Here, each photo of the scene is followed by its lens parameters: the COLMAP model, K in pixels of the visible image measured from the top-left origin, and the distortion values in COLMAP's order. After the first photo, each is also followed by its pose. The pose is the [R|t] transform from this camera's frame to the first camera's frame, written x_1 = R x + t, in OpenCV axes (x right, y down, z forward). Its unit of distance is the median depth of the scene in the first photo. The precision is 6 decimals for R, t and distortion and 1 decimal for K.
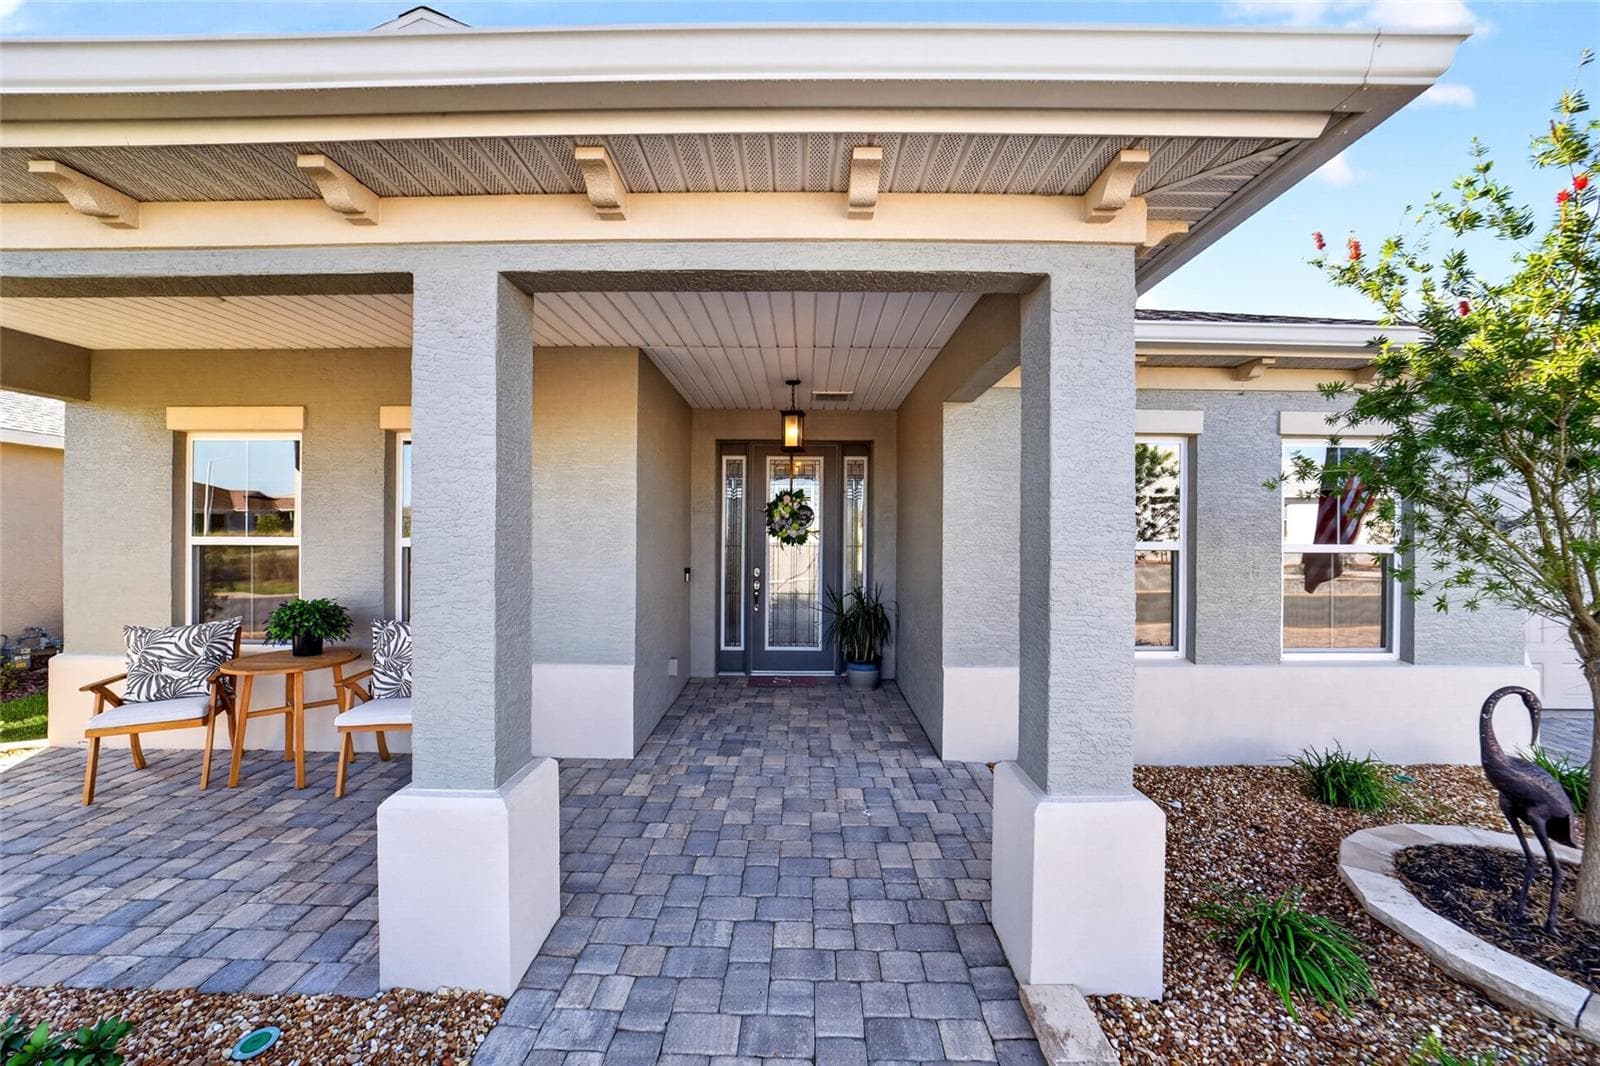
lens RADIAL K [[623.7, 0, 797.2], [0, 623.7, 528.5], [0, 0, 1]] dist [-0.037055, 0.010446]
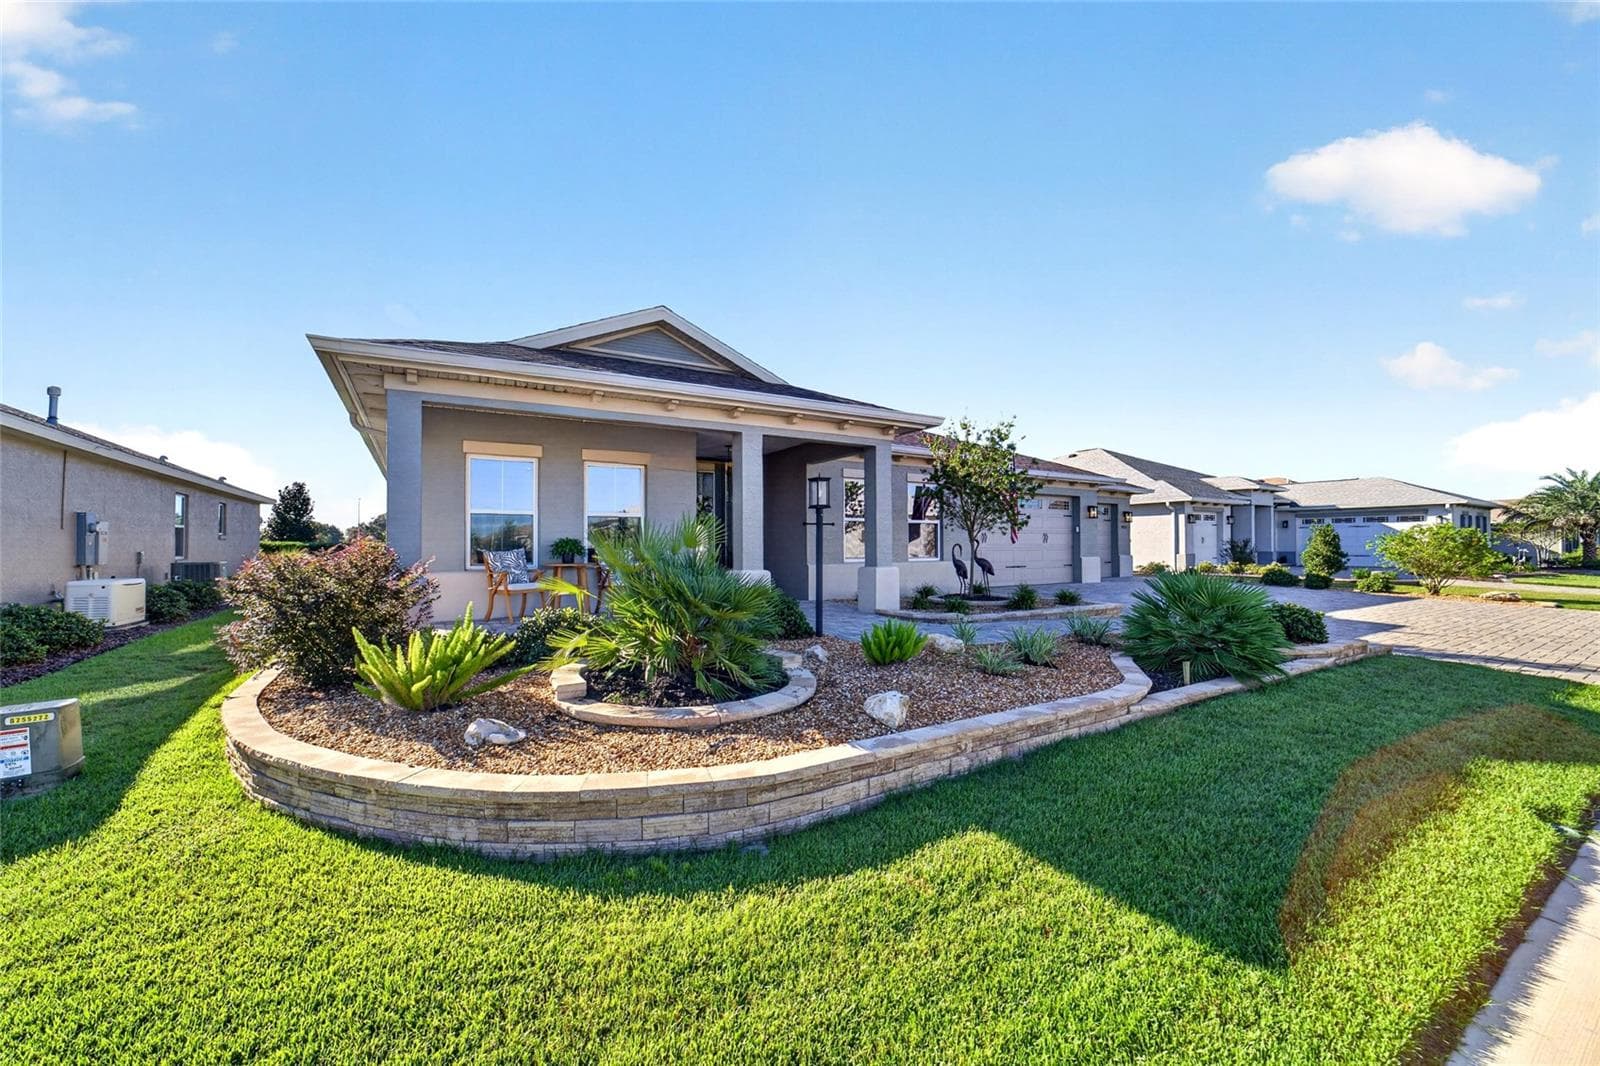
lens RADIAL K [[626.5, 0, 802.4], [0, 626.5, 543.4], [0, 0, 1]] dist [-0.037064, 0.000000]
pose [[0.850562, -0.006045, 0.525841, -1.295428], [0.007836, 0.999969, -0.001181, 0.151196], [-0.525817, 0.005125, 0.850582, -1.362289]]
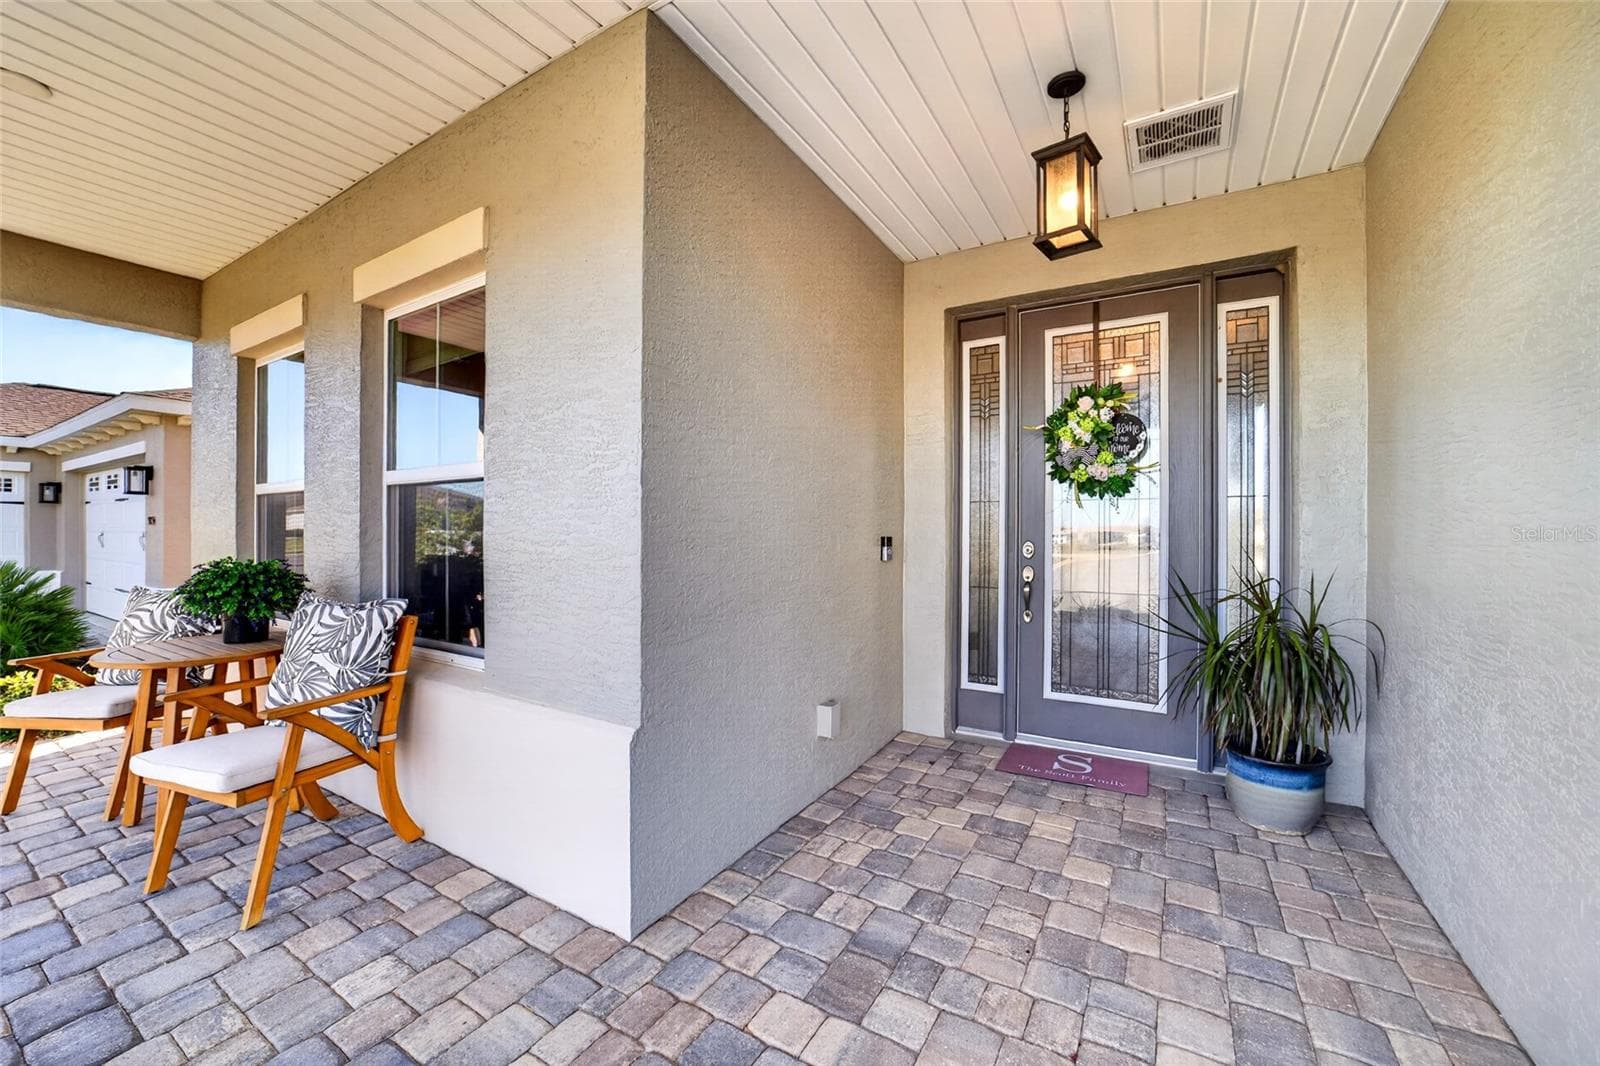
lens RADIAL K [[628.4, 0, 796.1], [0, 628.4, 531.2], [0, 0, 1]] dist [-0.034108, 0.007391]
pose [[0.860004, -0.004764, -0.510265, 0.065300], [0.004439, 0.999988, -0.001853, 0.092906], [0.510268, -0.000671, 0.860015, 0.750911]]
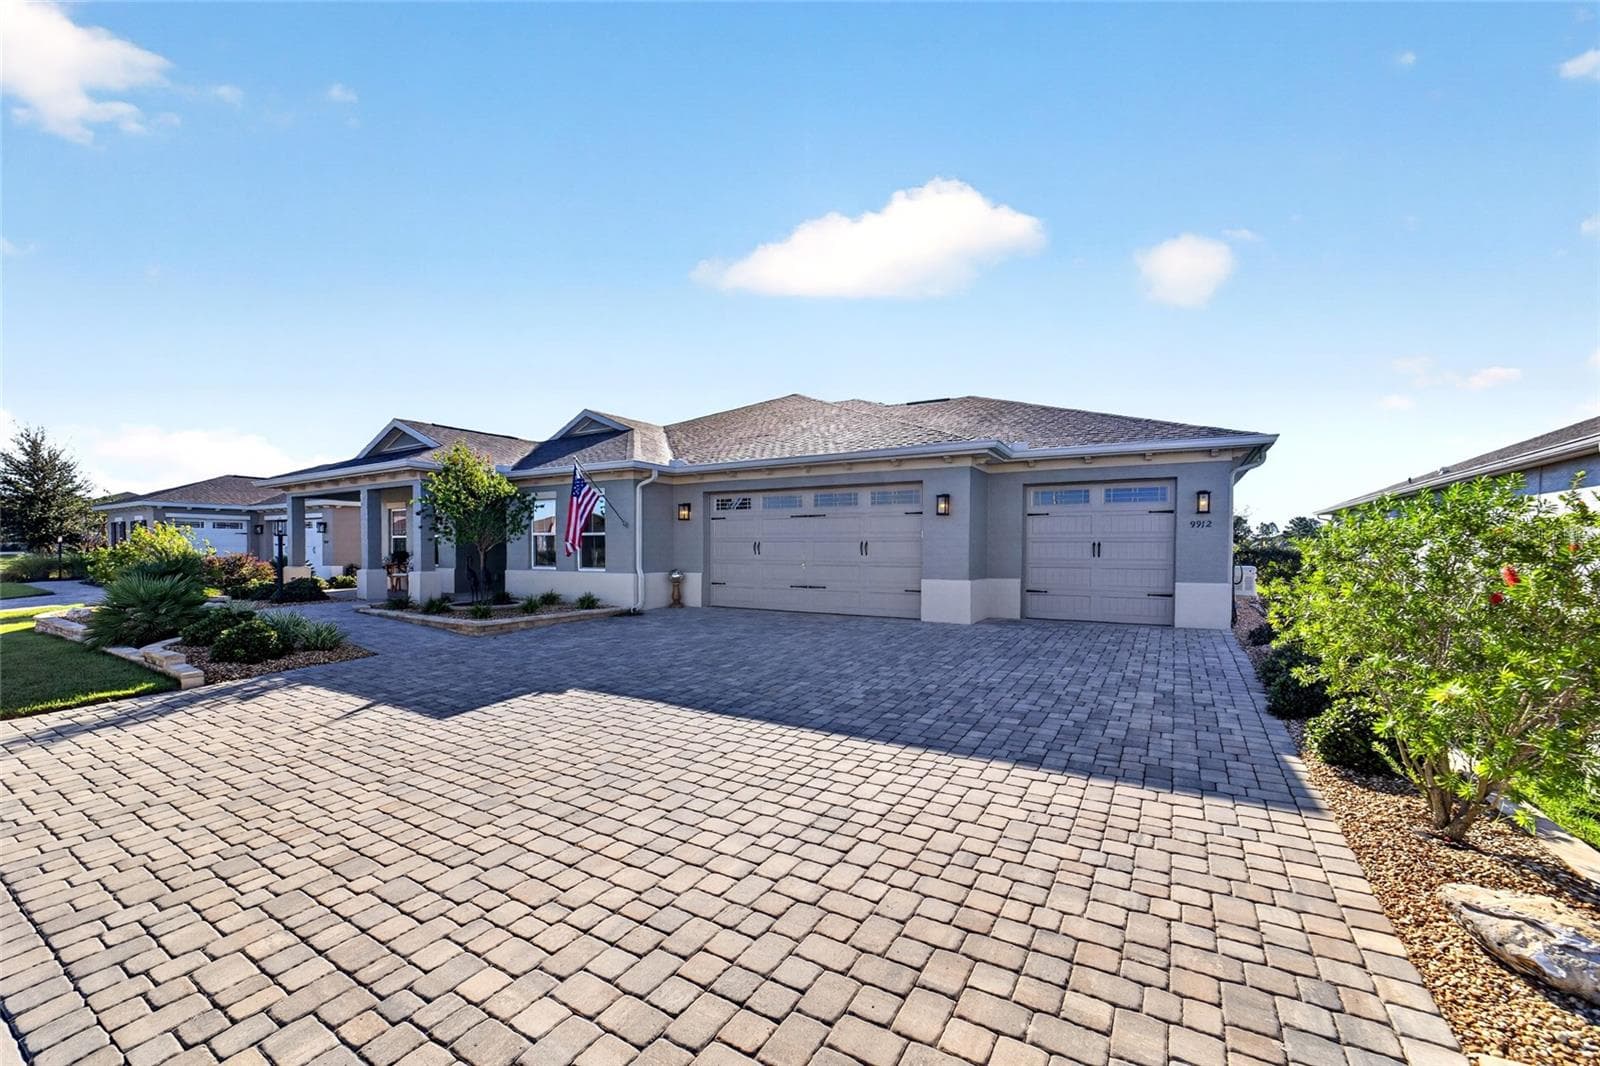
lens RADIAL K [[623.7, 0, 797.2], [0, 623.7, 528.5], [0, 0, 1]] dist [-0.037055, 0.010446]
pose [[0.869894, -0.020961, -0.492793, 3.716243], [0.002433, 0.999267, -0.038208, 0.146456], [0.493232, 0.032038, 0.869308, -1.329715]]
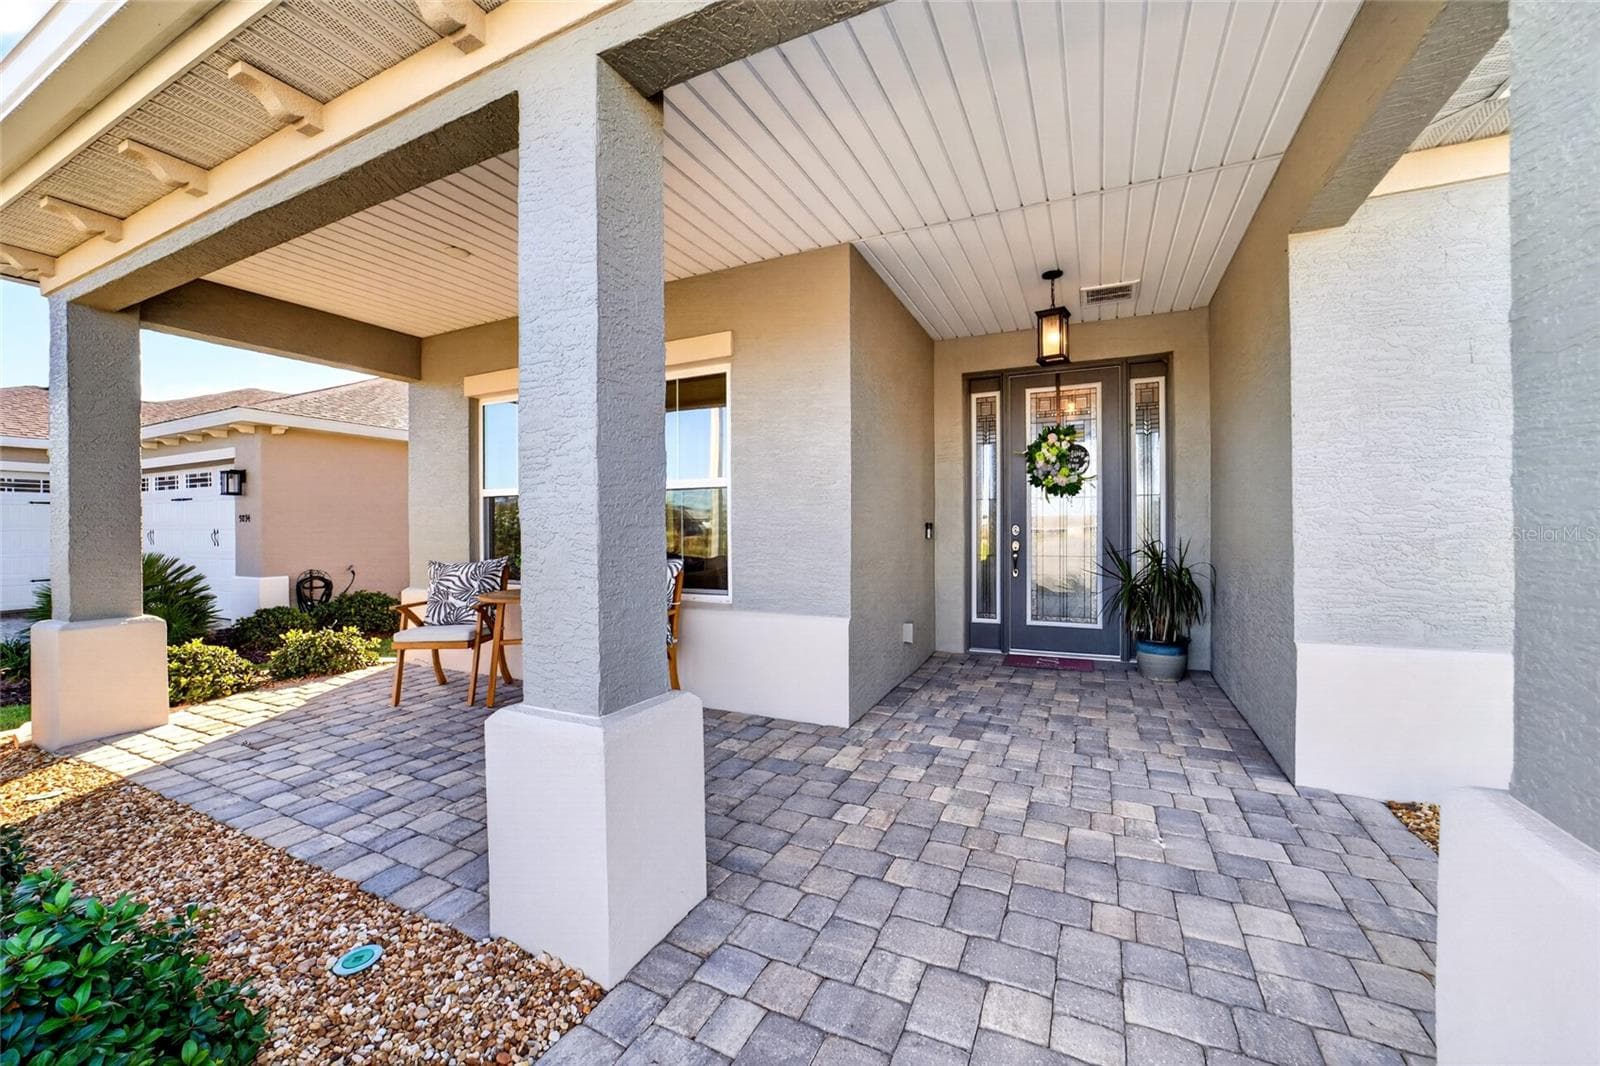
lens RADIAL K [[623.7, 0, 797.2], [0, 623.7, 528.5], [0, 0, 1]] dist [-0.037055, 0.010446]
pose [[0.905706, -0.011651, -0.423747, 0.038088], [0.014176, 0.999896, 0.002806, 0.105184], [0.423670, -0.008548, 0.905776, 0.222437]]
